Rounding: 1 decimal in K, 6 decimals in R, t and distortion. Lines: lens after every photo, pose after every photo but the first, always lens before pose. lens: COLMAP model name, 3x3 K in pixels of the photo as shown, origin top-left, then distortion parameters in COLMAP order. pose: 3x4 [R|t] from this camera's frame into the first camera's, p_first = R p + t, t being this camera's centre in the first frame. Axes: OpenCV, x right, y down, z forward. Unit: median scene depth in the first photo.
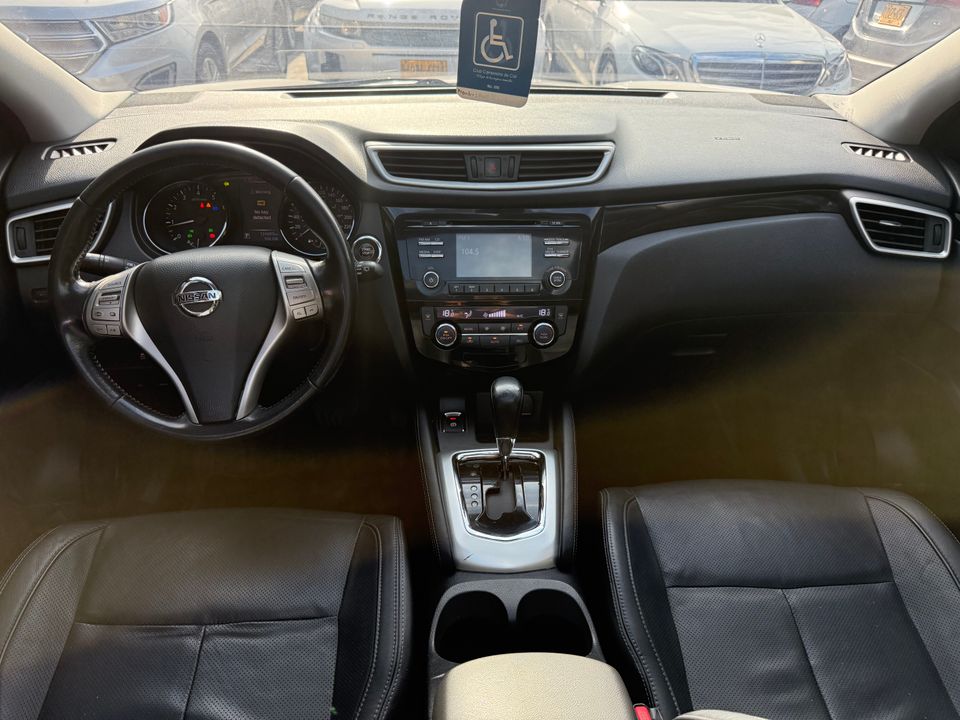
lens RADIAL K [[688.6, 0, 480.0], [0, 688.6, 360.0], [0, 0, 1]] dist [0.035400, -0.037867]
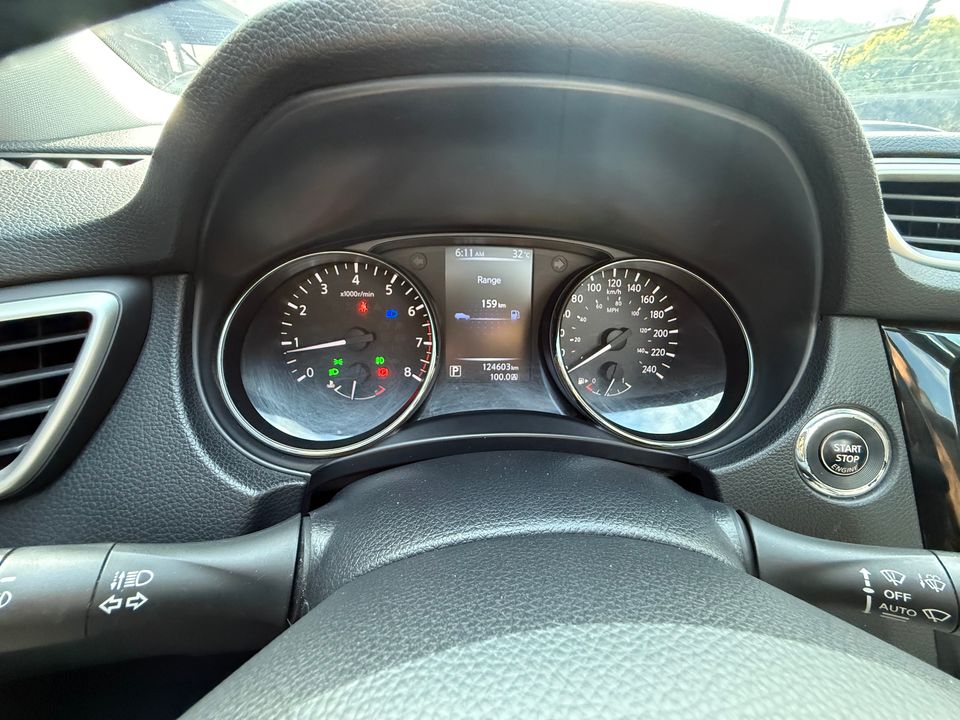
lens RADIAL K [[388.4, 0, 480.0], [0, 388.4, 360.0], [0, 0, 1]] dist [0.001446, 0.000114]
pose [[0.999442, 0.012266, 0.031065, -0.330266], [-0.011622, 0.999715, -0.020841, -0.183019], [-0.031312, 0.020469, 0.999300, 0.739360]]
